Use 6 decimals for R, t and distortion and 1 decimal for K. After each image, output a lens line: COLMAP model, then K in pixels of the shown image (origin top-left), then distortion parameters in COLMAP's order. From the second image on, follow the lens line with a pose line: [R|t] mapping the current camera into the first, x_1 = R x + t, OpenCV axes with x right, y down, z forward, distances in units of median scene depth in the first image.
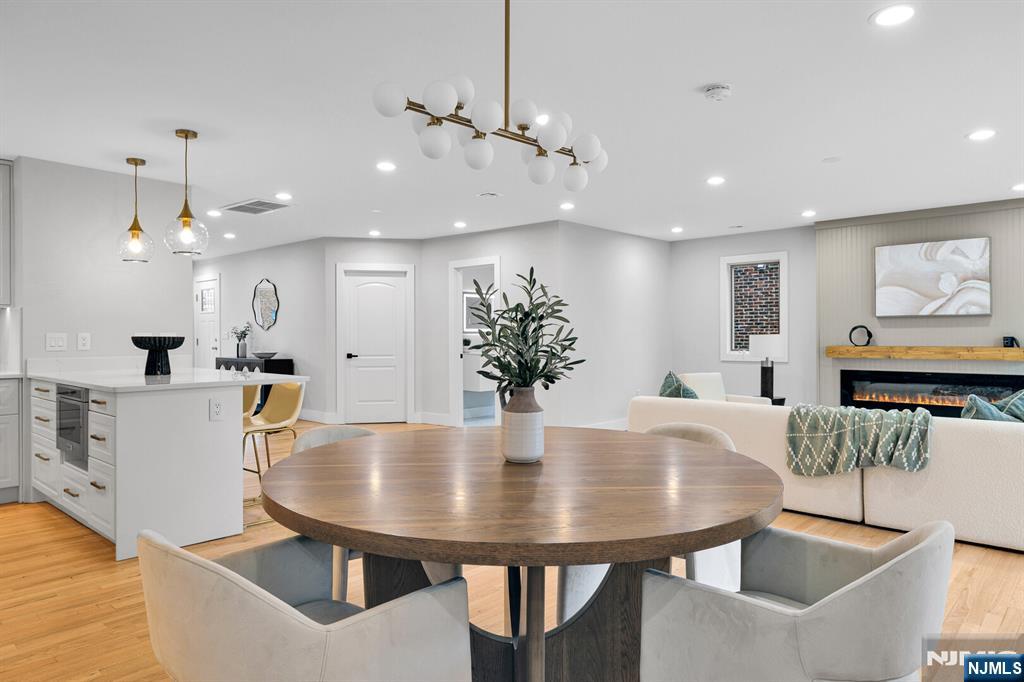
lens RADIAL K [[657.3, 0, 518.8], [0, 657.3, 334.6], [0, 0, 1]] dist [0.001882, 0.004935]
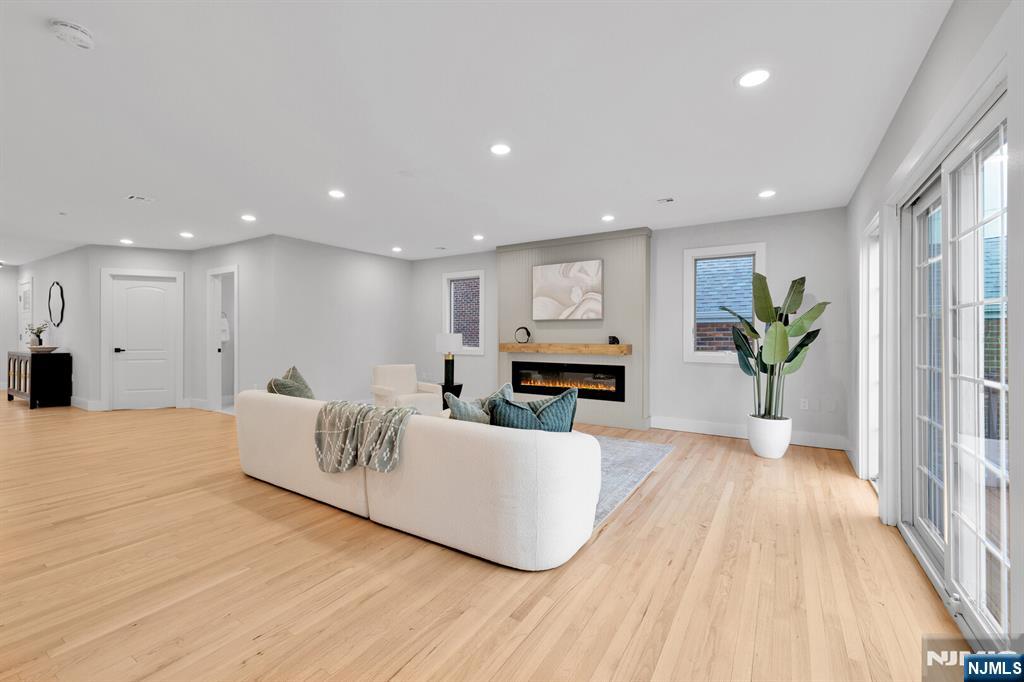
lens RADIAL K [[429.8, 0, 514.2], [0, 429.8, 334.5], [0, 0, 1]] dist [0.010411, 0.000109]
pose [[0.983506, 0.005940, 0.180779, 0.356271], [-0.006105, 0.999981, 0.000353, 0.000617], [-0.180773, -0.001451, 0.983524, 0.177059]]
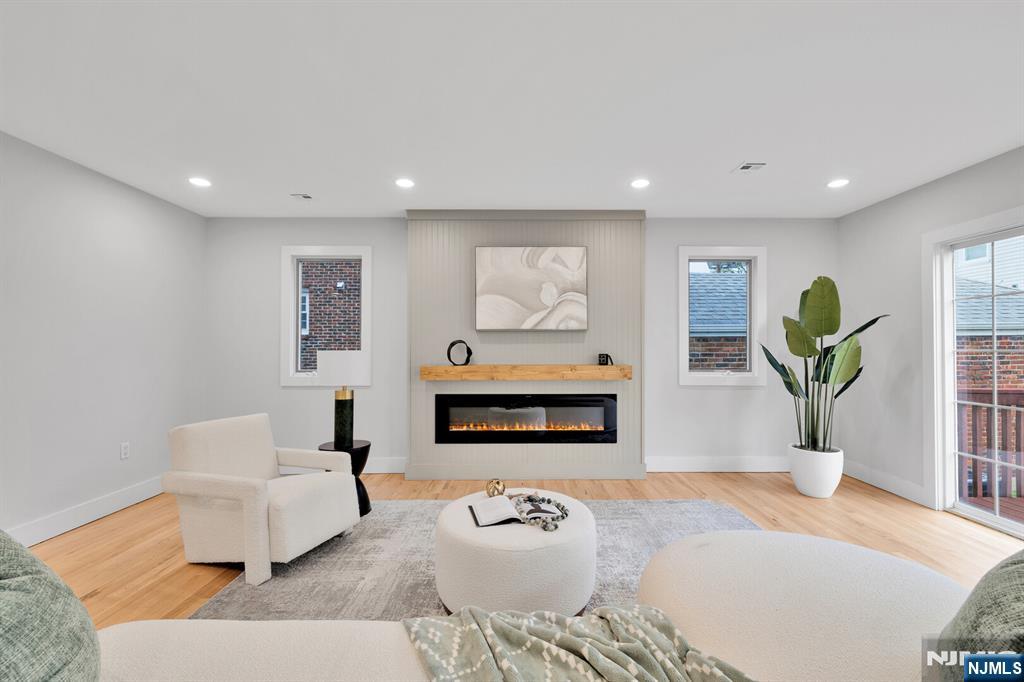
lens RADIAL K [[429.8, 0, 518.6], [0, 429.8, 344.4], [0, 0, 1]] dist [0.010411, 0.000109]
pose [[0.736281, 0.012960, 0.676552, 0.213568], [-0.003823, 0.999880, -0.014993, -0.000711], [-0.676665, 0.008452, 0.736242, 0.563208]]
